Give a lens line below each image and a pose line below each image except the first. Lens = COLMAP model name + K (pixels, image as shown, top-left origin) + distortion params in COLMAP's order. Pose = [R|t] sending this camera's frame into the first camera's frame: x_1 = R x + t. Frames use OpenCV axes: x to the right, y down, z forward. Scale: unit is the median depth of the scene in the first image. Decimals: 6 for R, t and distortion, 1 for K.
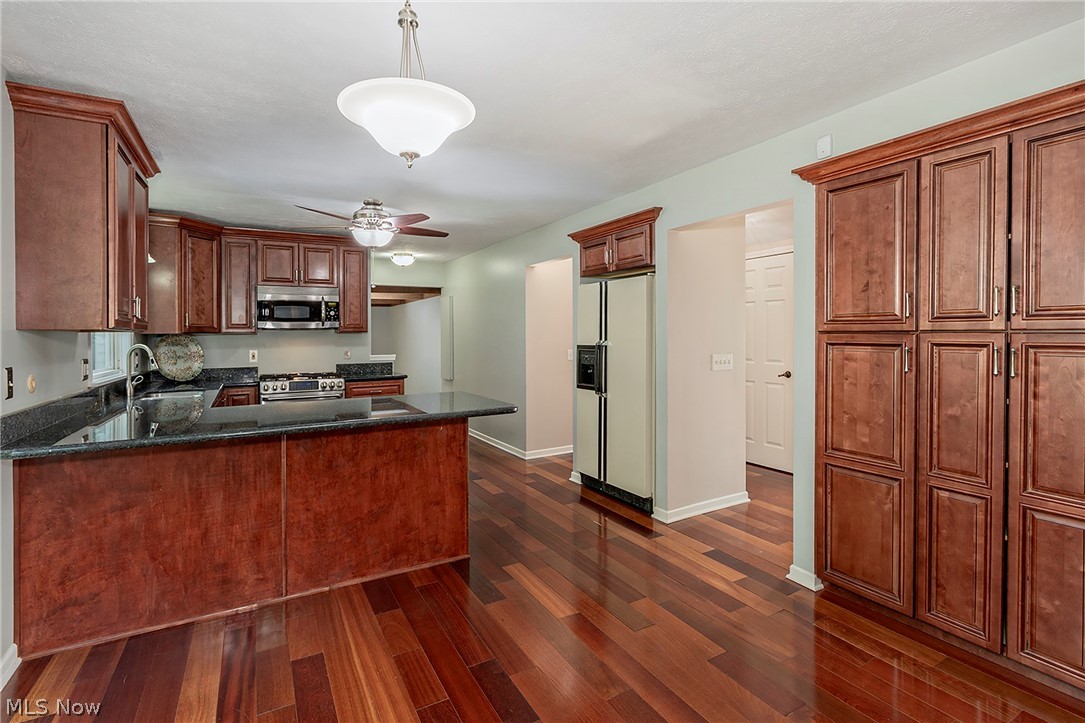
lens RADIAL K [[523.4, 0, 531.3], [0, 523.4, 335.7], [0, 0, 1]] dist [0.004751, -0.001488]
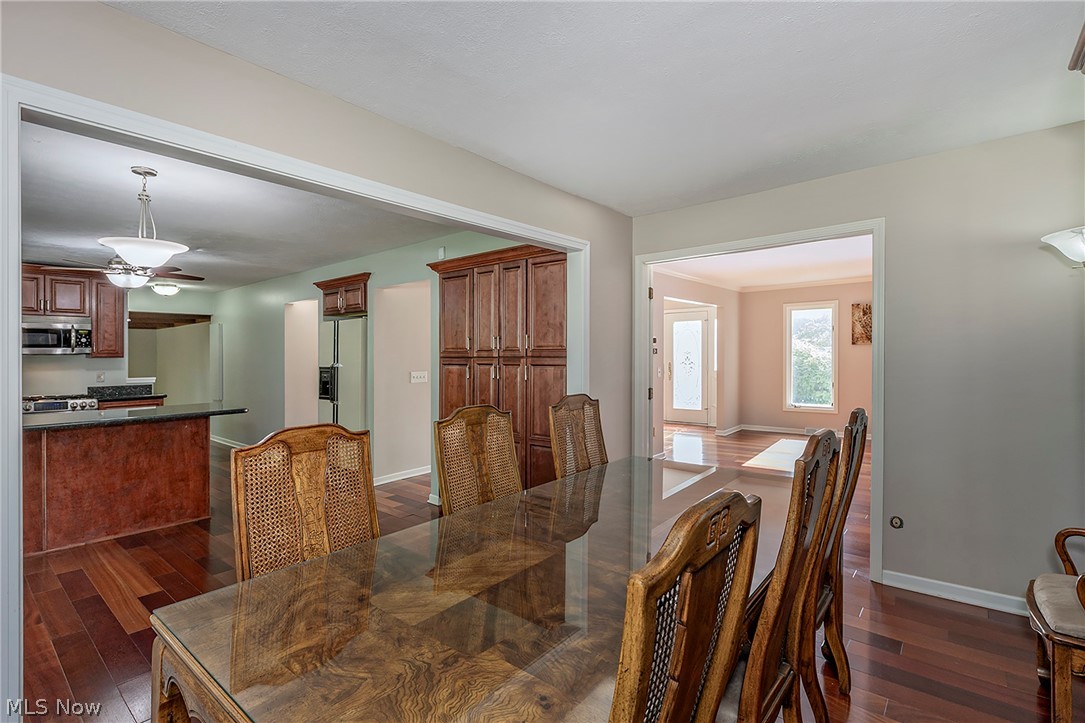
lens RADIAL K [[512.6, 0, 553.8], [0, 512.6, 353.4], [0, 0, 1]] dist [0.001619, -0.000941]
pose [[0.925399, 0.000269, 0.378994, 0.171496], [0.003596, 0.999949, -0.009490, -0.002000], [-0.378977, 0.010145, 0.925350, -0.505902]]
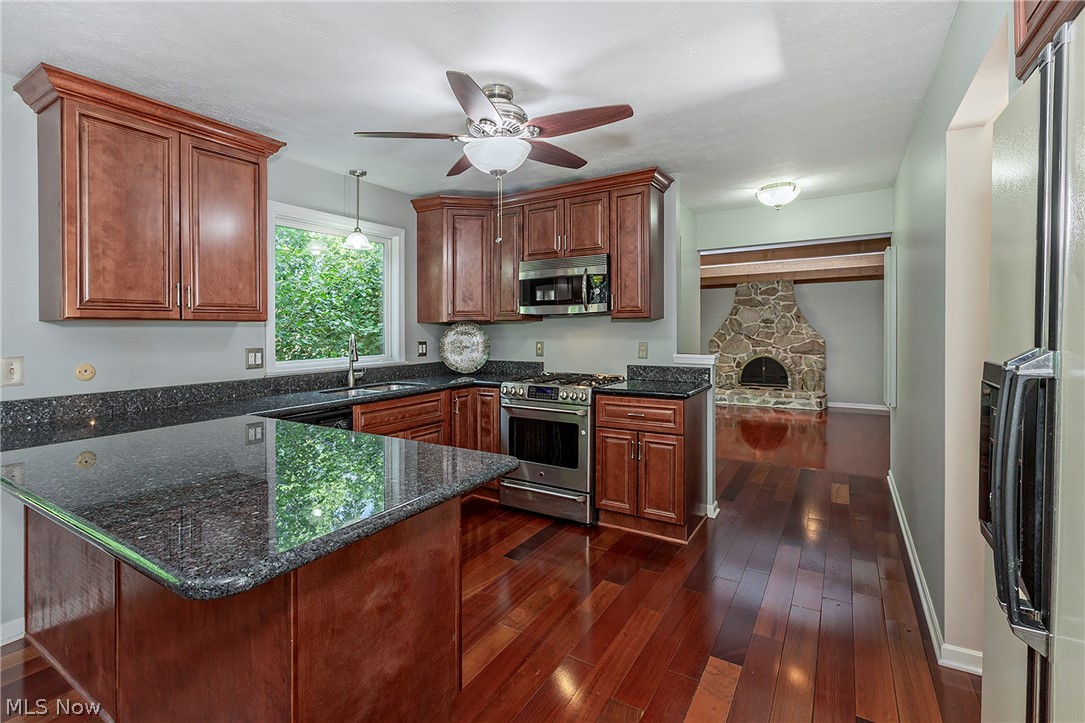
lens RADIAL K [[512.6, 0, 508.5], [0, 512.6, 321.4], [0, 0, 1]] dist [0.001619, -0.000941]
pose [[0.474261, -0.005601, -0.880366, 0.213923], [0.004484, 0.999982, -0.003946, -0.001508], [0.880373, -0.002076, 0.474278, 0.785877]]
